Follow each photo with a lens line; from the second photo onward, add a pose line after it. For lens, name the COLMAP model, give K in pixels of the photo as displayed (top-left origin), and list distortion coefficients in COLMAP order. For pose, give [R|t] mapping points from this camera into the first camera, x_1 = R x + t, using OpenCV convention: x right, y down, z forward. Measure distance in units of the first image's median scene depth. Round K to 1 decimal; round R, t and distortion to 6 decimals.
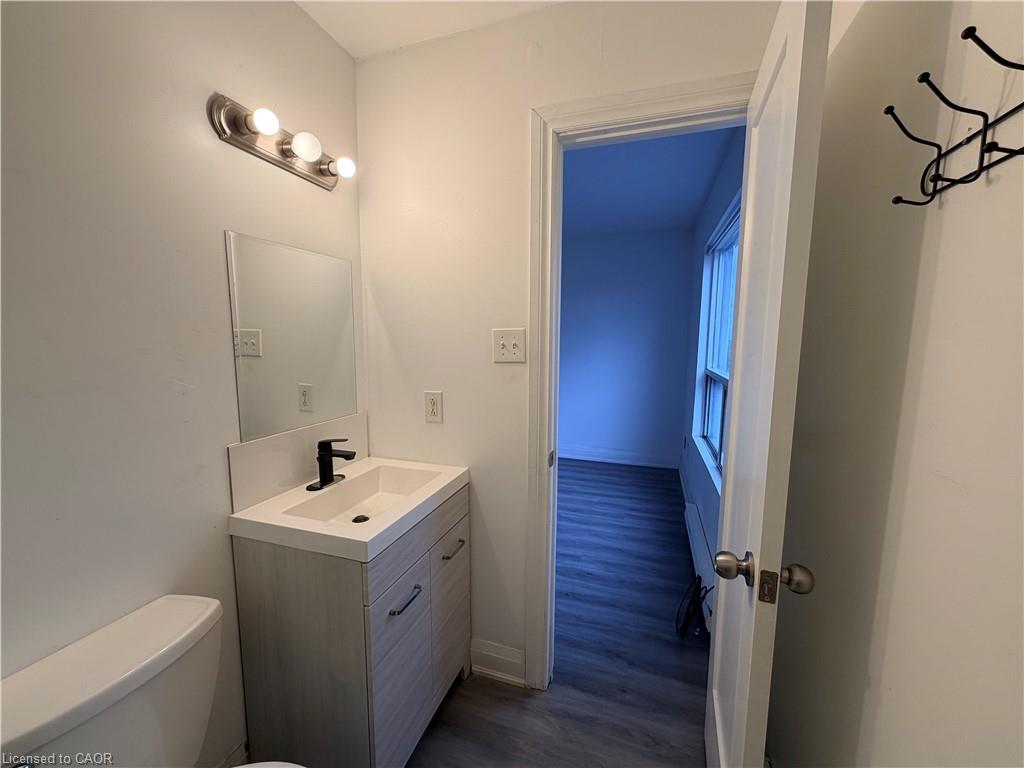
lens RADIAL K [[414.4, 0, 514.0], [0, 414.4, 388.0], [0, 0, 1]] dist [0.000528, -0.000561]
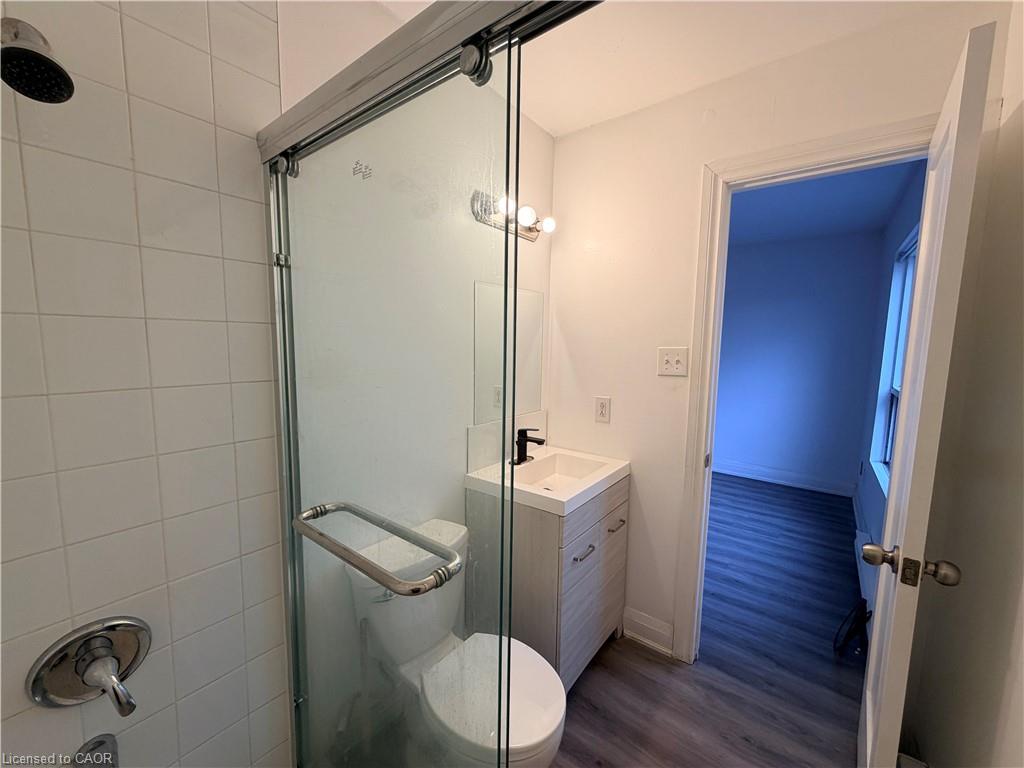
lens RADIAL K [[414.4, 0, 509.3], [0, 414.4, 387.2], [0, 0, 1]] dist [0.000528, -0.000561]
pose [[0.944360, 0.045651, -0.325731, -0.063107], [-0.050467, 0.998706, -0.006346, 0.002107], [0.325019, 0.022432, 0.945441, -0.270035]]
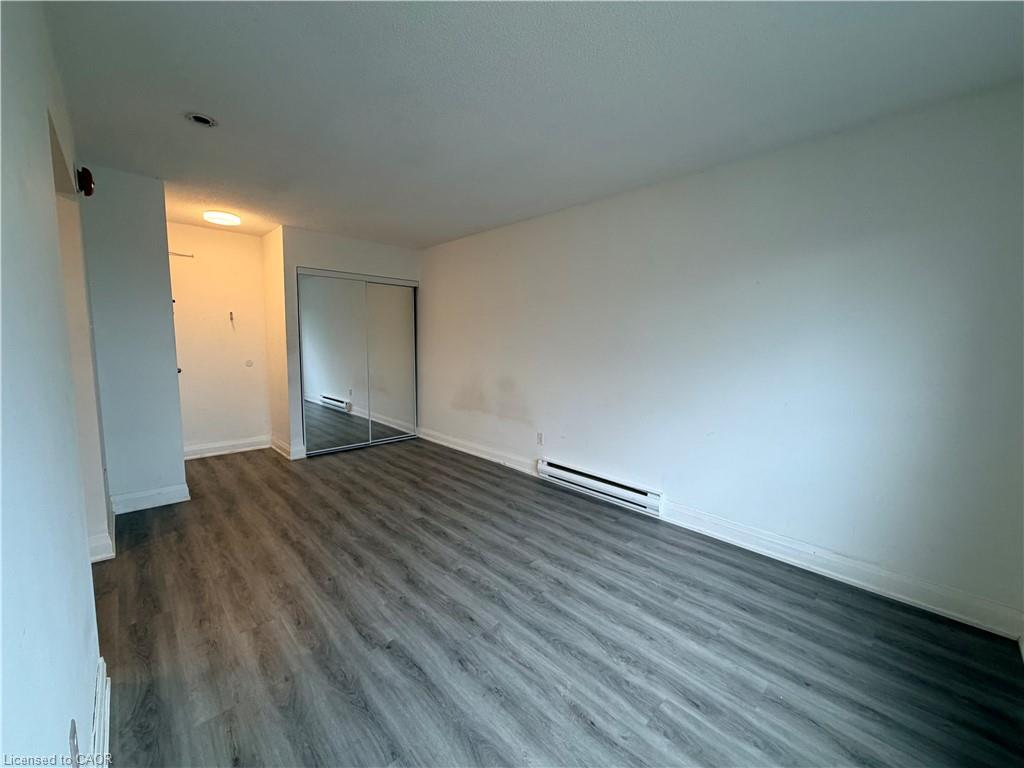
lens RADIAL K [[414.4, 0, 513.3], [0, 414.4, 384.6], [0, 0, 1]] dist [0.000528, -0.000561]
pose [[0.886554, 0.056251, -0.459193, 0.334006], [-0.070576, 0.997407, -0.014078, -0.062429], [0.457210, 0.044889, 0.888225, 1.062374]]
